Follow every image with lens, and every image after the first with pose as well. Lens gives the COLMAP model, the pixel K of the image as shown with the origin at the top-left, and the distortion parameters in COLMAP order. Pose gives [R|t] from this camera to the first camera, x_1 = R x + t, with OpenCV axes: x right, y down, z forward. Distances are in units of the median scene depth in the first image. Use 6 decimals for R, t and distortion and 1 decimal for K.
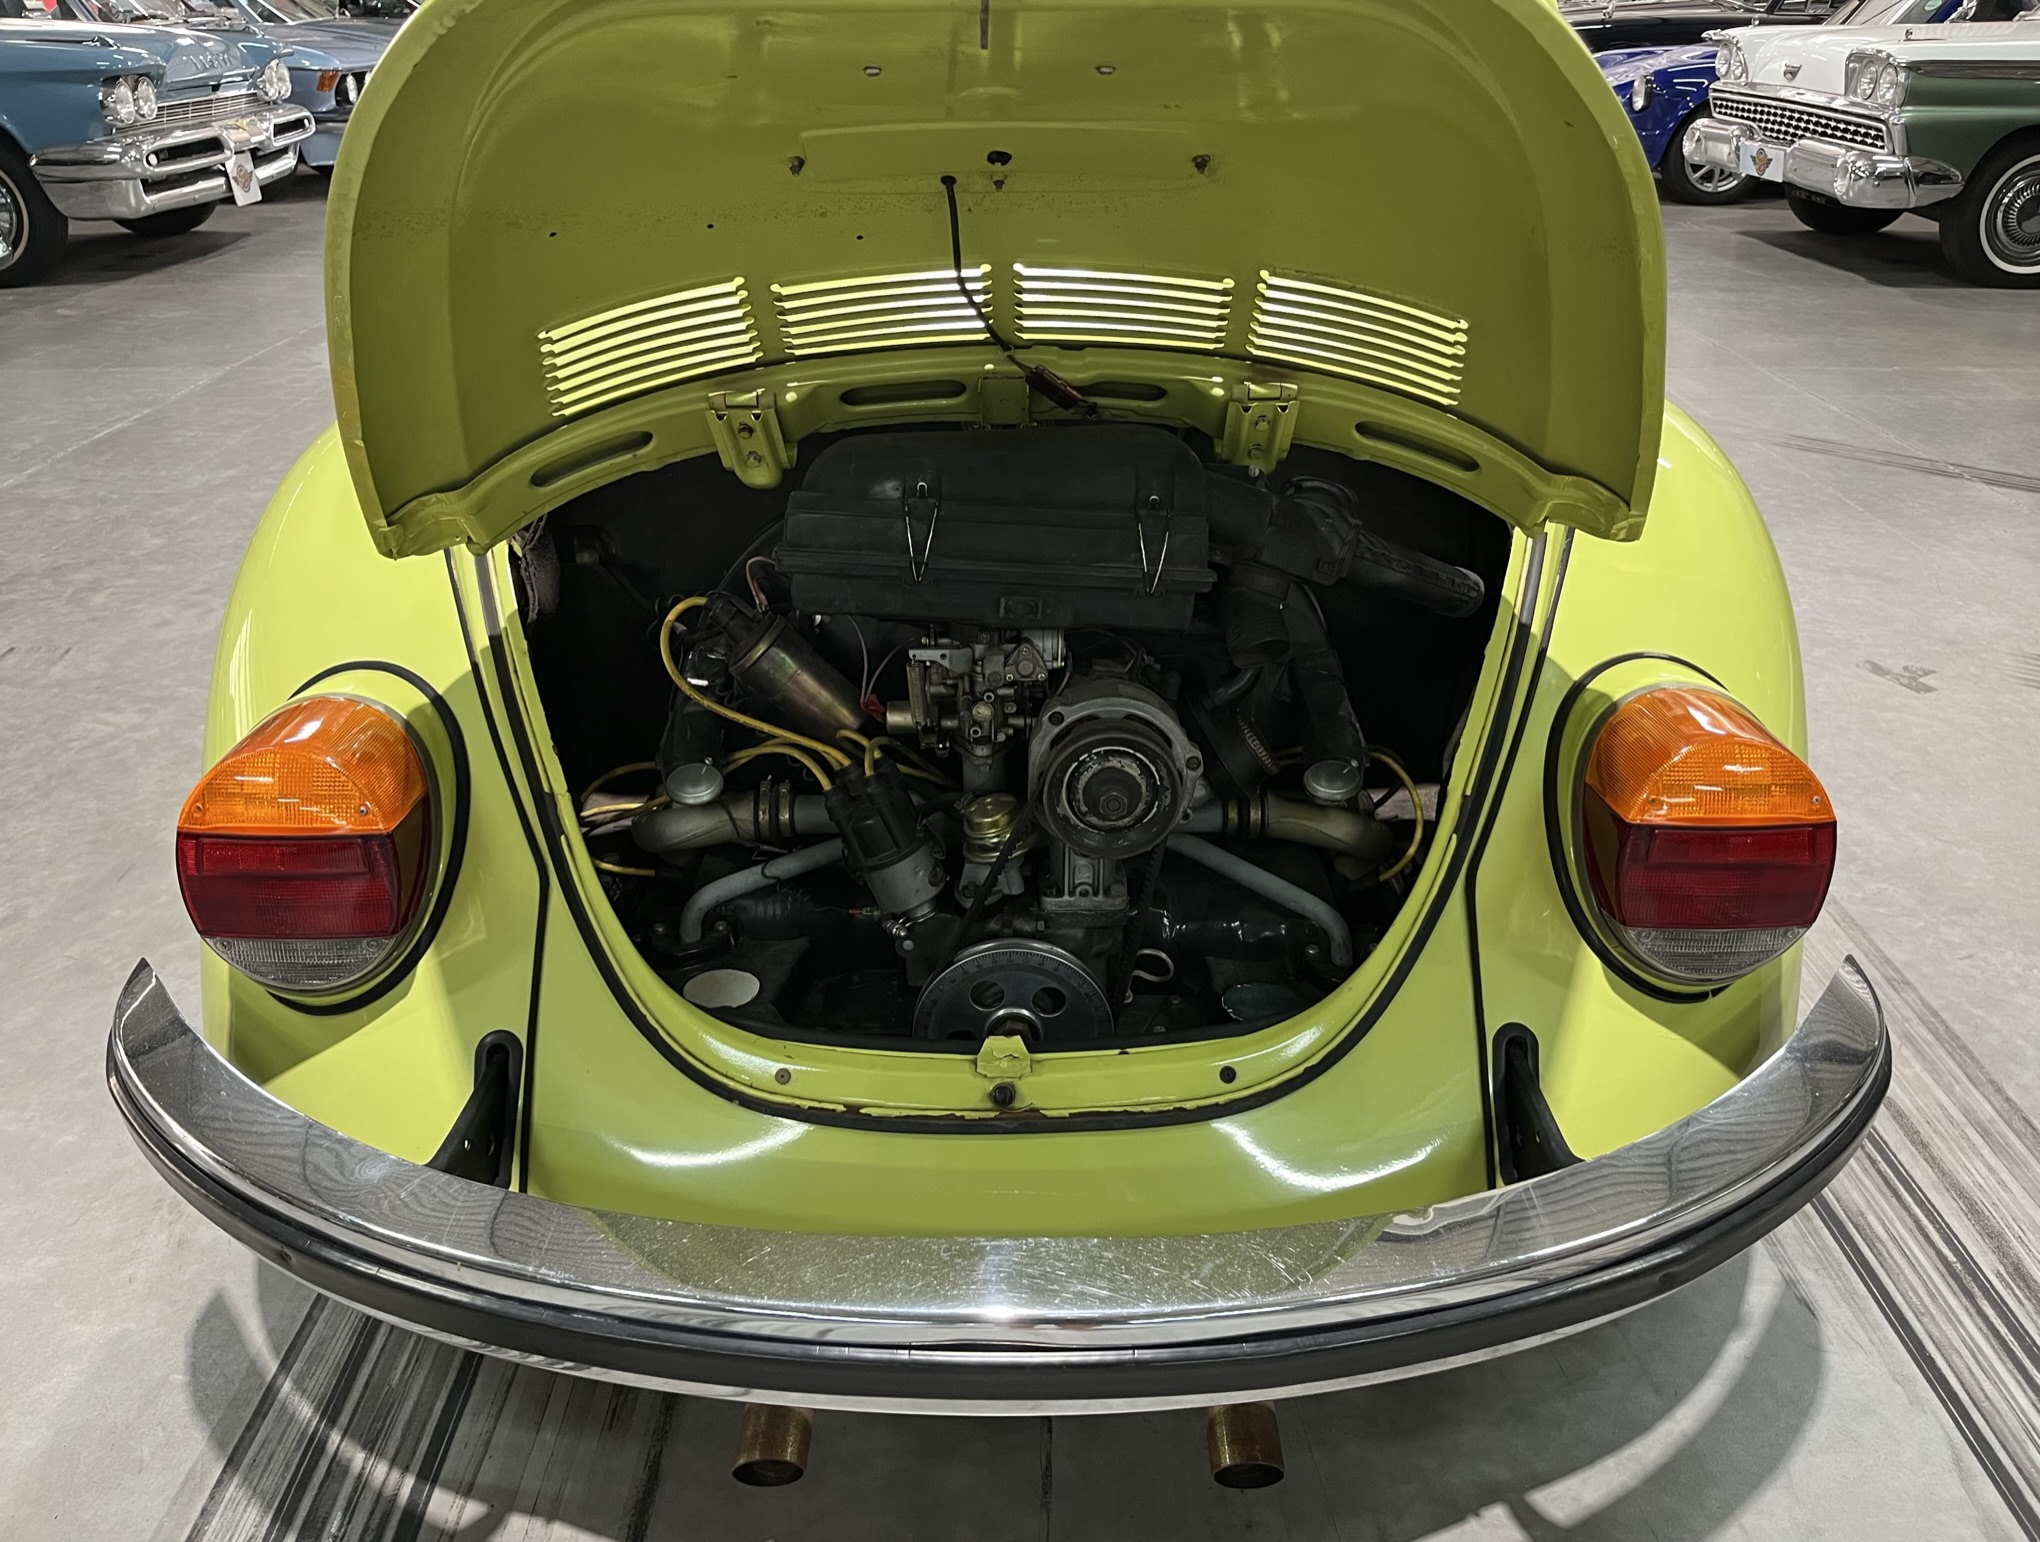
lens RADIAL K [[1582.3, 0, 1020.0], [0, 1582.3, 771.0], [0, 0, 1]] dist [0.086481, -0.126770]
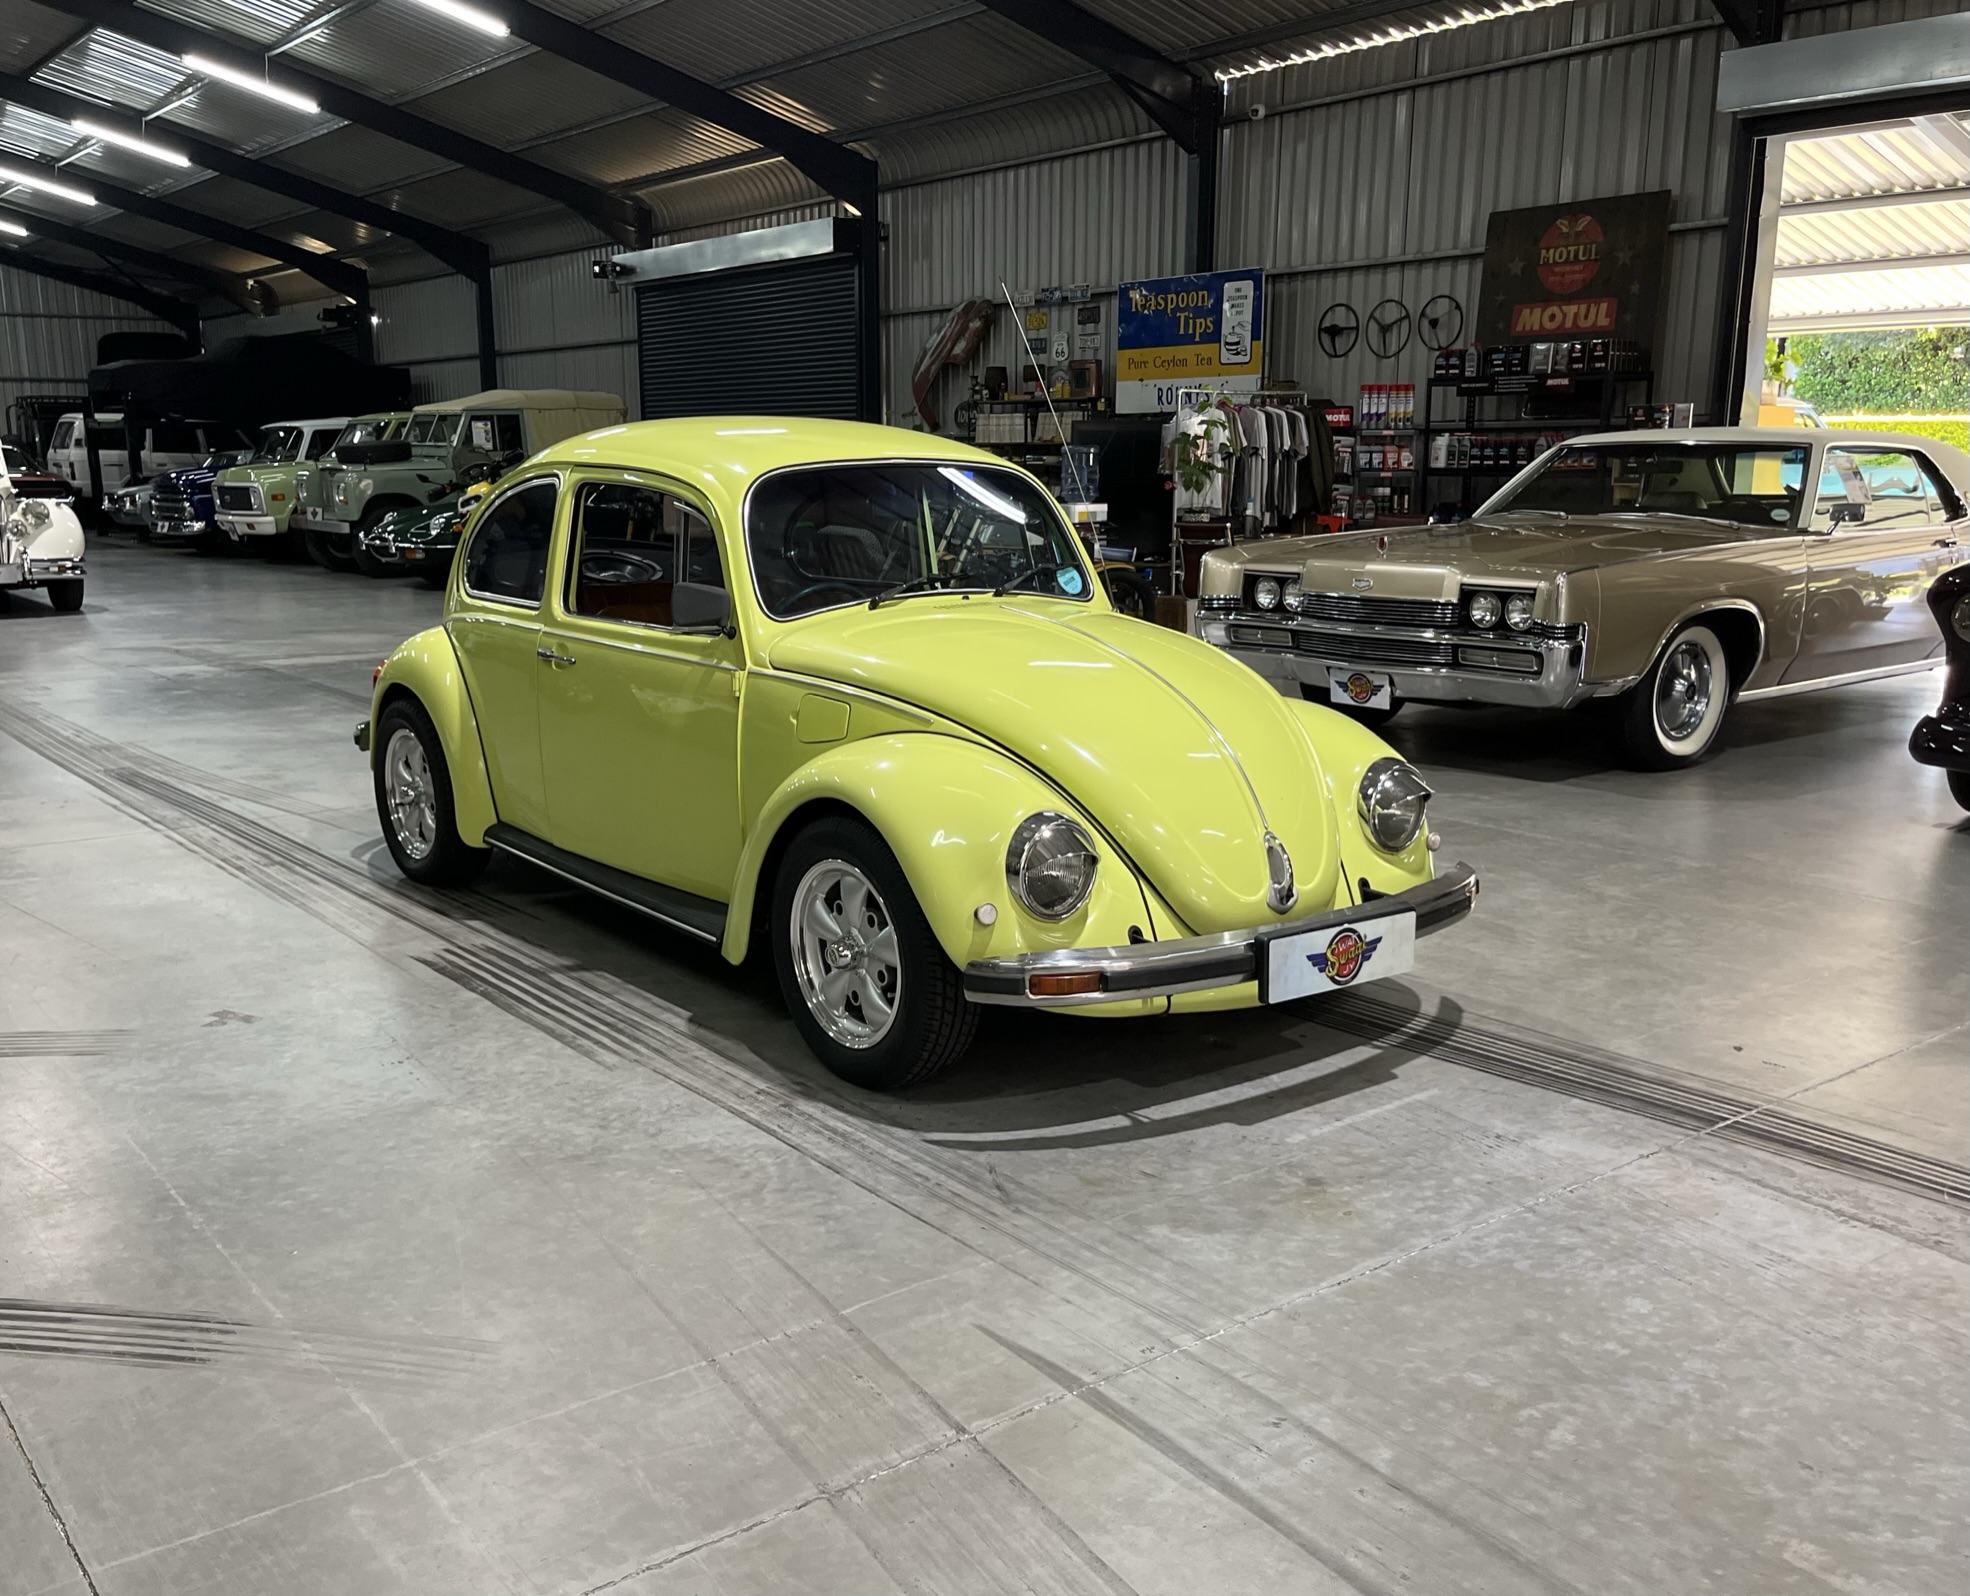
lens RADIAL K [[1792.1, 0, 926.5], [0, 1792.1, 845.6], [0, 0, 1]] dist [0.031071, 0.001728]
pose [[-0.804586, 0.136522, -0.577930, 0.464713], [-0.258460, 0.795693, 0.547787, -0.568307], [0.534640, 0.590113, -0.604918, 1.069010]]
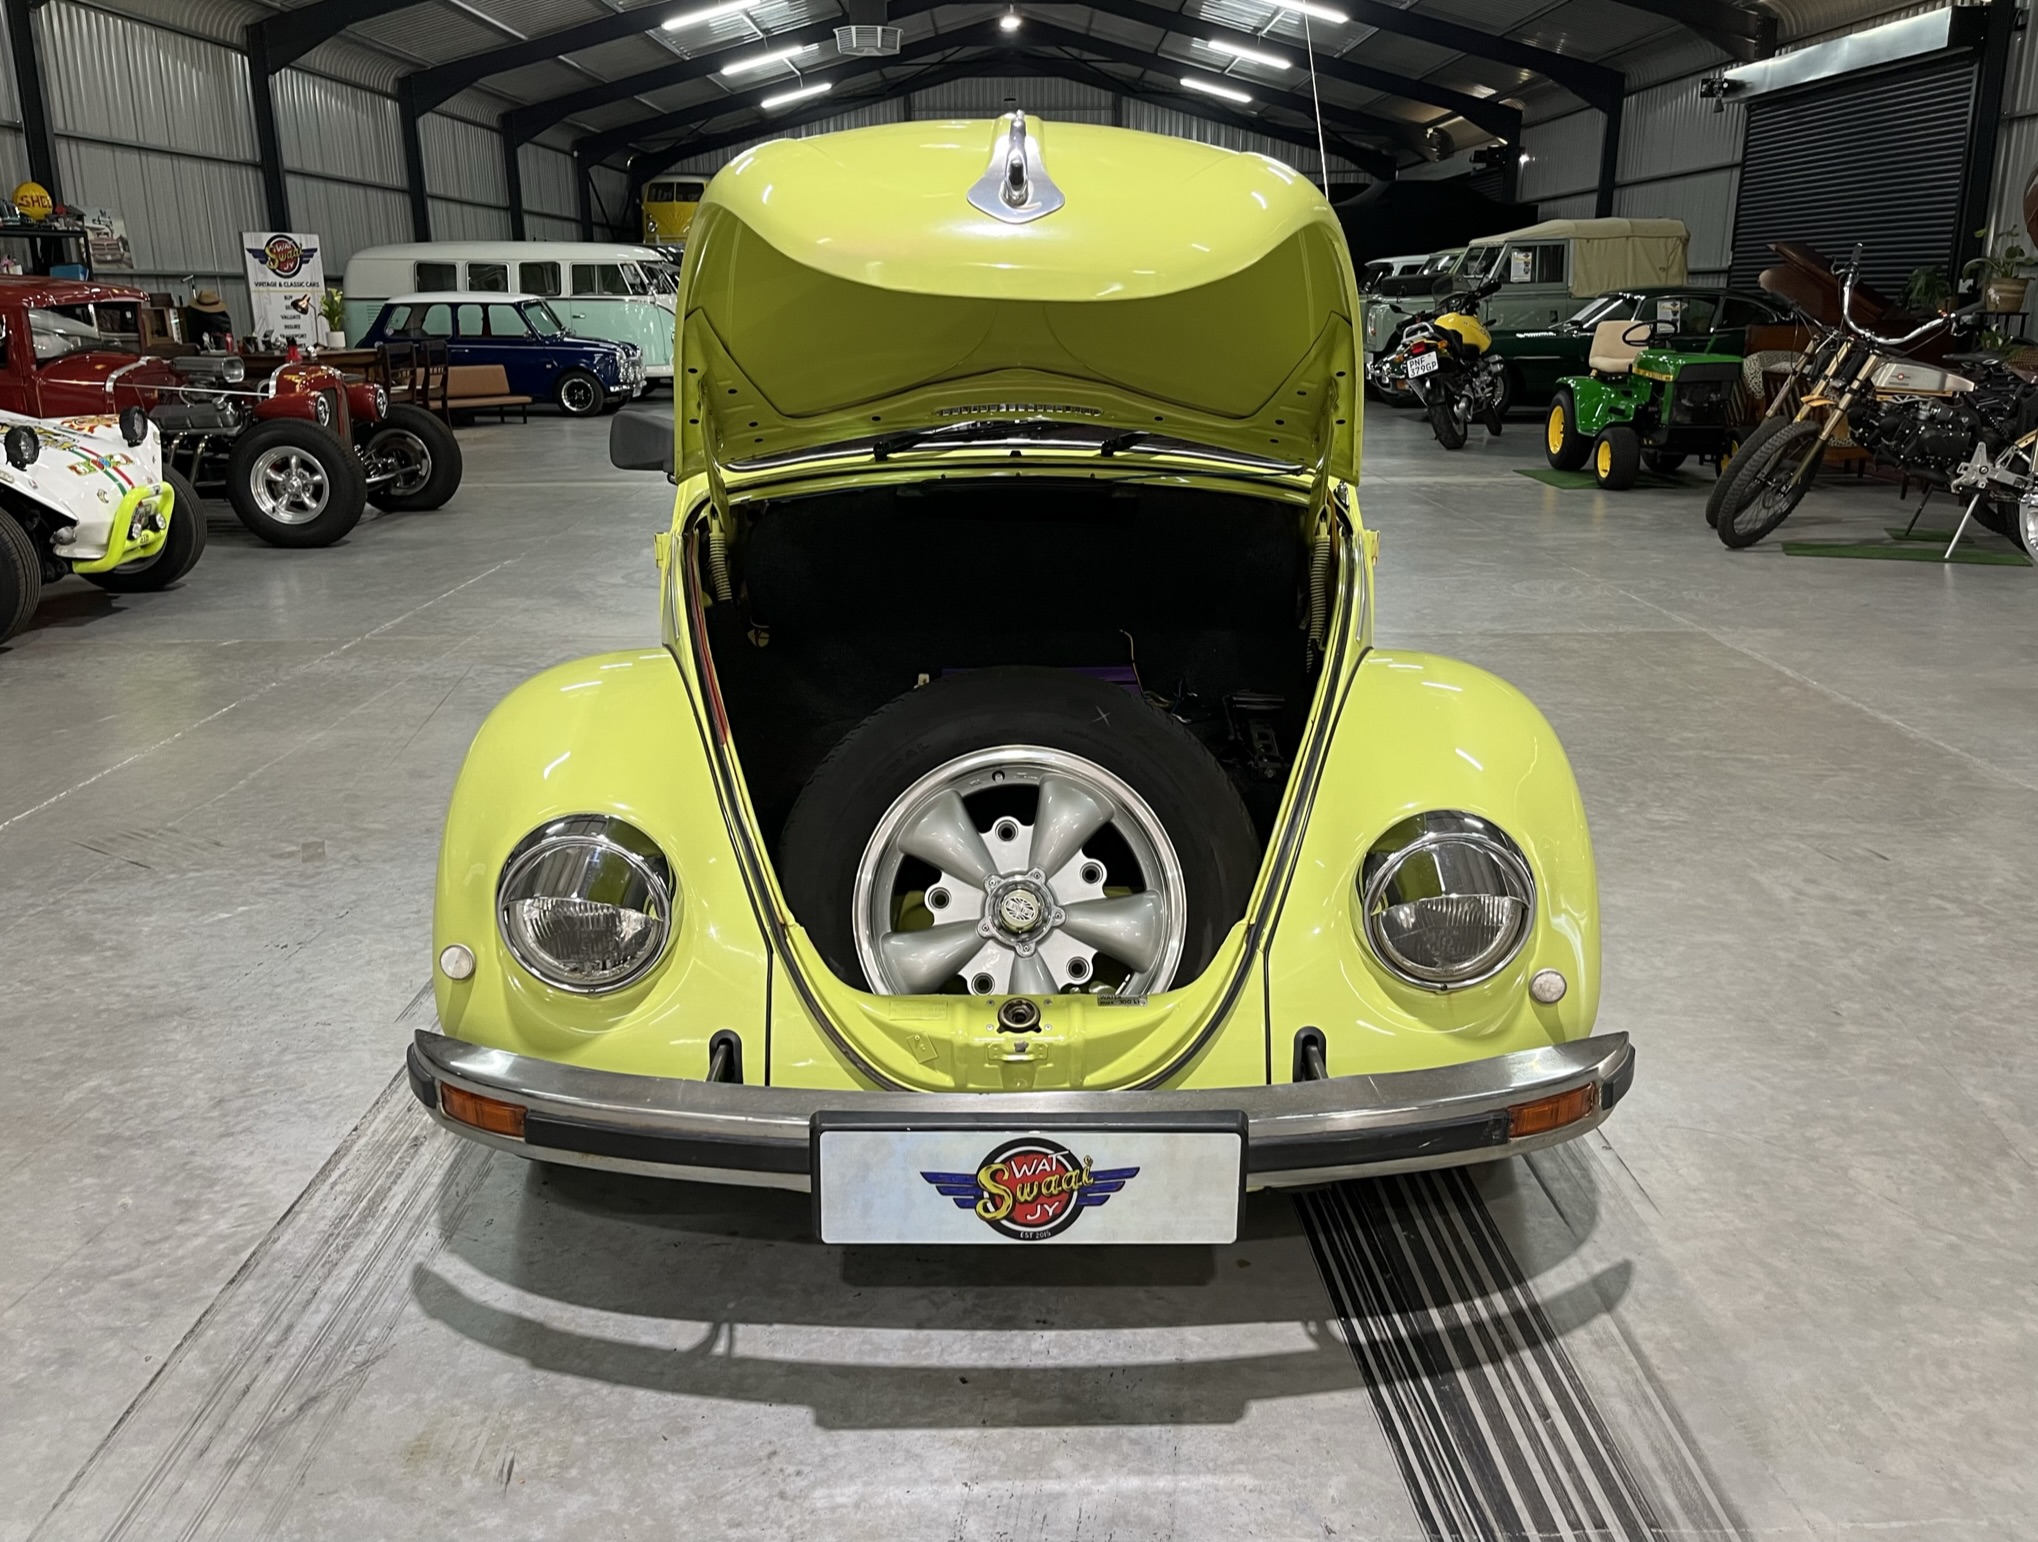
lens RADIAL K [[1580.8, 0, 1019.0], [0, 1580.8, 771.0], [0, 0, 1]] dist [0.086481, -0.126770]
pose [[-0.999940, 0.010853, 0.001590, -0.005013], [0.009000, 0.728880, 0.684582, -0.484554], [0.006271, 0.684555, -0.728934, 0.949436]]
